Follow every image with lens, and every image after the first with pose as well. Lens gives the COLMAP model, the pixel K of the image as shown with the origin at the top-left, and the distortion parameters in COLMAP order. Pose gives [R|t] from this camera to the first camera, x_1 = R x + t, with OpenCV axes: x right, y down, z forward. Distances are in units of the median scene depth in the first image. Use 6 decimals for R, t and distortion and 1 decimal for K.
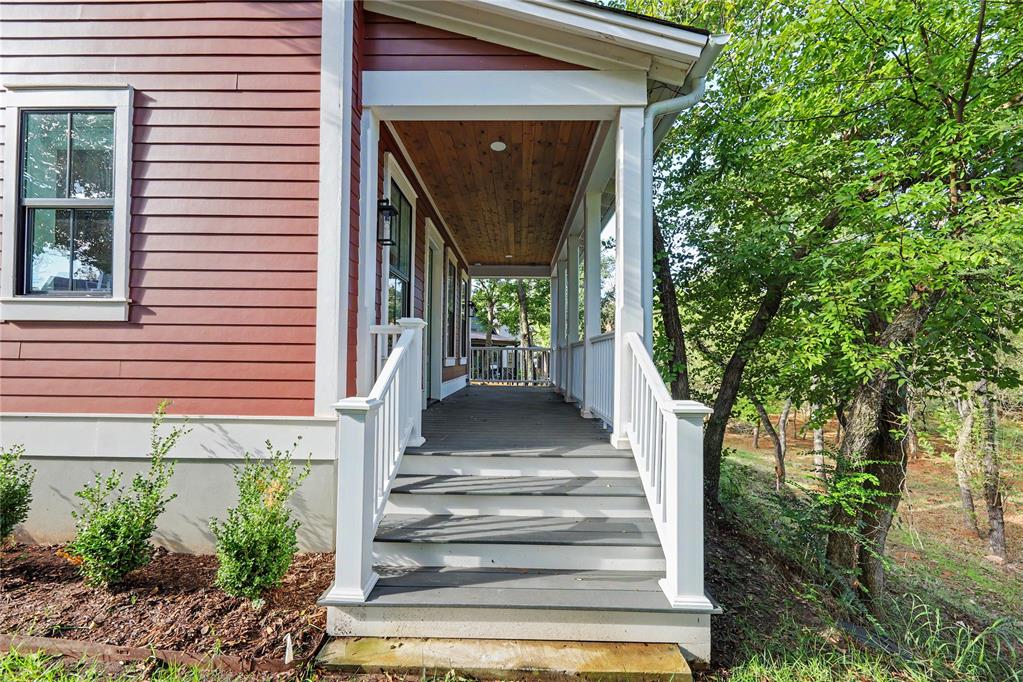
lens RADIAL K [[374.0, 0, 511.5], [0, 374.0, 341.0], [0, 0, 1]] dist [-0.000028, -0.000060]
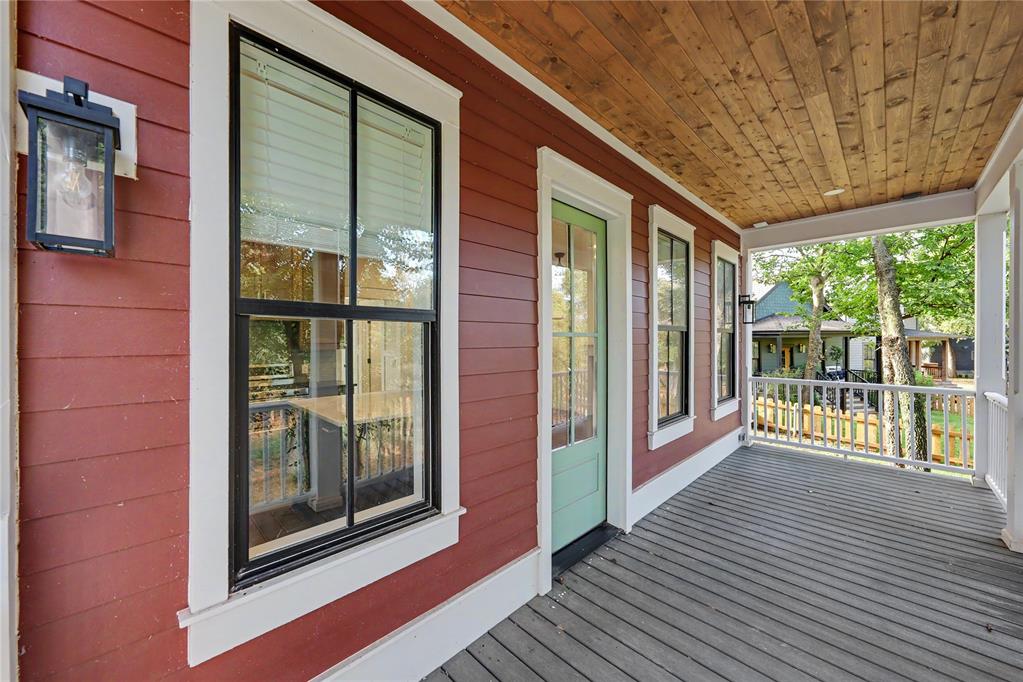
lens RADIAL K [[374.0, 0, 511.5], [0, 374.0, 341.0], [0, 0, 1]] dist [-0.000028, -0.000060]
pose [[0.716032, -0.007213, -0.698031, 0.026375], [0.037778, 0.998882, 0.028430, -0.067159], [0.697045, -0.046727, 0.715503, 0.360550]]
